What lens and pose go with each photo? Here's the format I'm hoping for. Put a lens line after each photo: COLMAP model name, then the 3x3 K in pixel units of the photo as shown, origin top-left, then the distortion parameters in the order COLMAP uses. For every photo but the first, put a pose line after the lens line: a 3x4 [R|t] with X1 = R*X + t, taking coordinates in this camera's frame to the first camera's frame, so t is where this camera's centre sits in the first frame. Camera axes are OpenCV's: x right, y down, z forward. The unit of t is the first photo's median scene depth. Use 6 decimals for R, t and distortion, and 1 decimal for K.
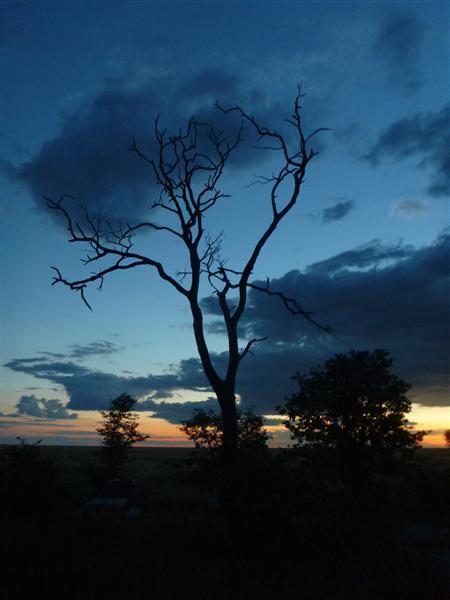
lens RADIAL K [[491.7, 0, 229.3], [0, 491.7, 302.6], [0, 0, 1]] dist [-0.051542, 0.025928]
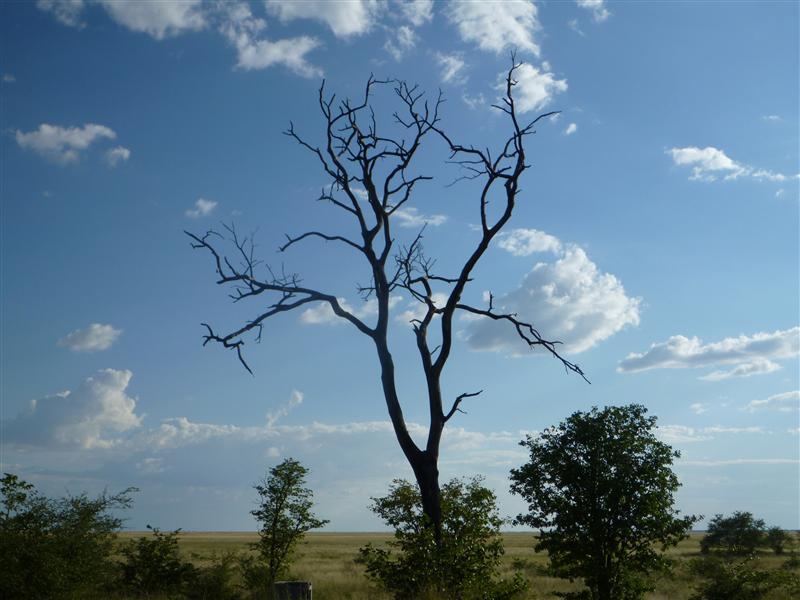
lens RADIAL K [[1075.8, 0, 403.5], [0, 1075.8, 318.4], [0, 0, 1]] dist [-0.064868, 0.000000]
pose [[0.996198, -0.025638, -0.083266, 0.097423], [0.033275, 0.995233, 0.091677, -0.190272], [0.080519, -0.094099, 0.992301, -0.604591]]
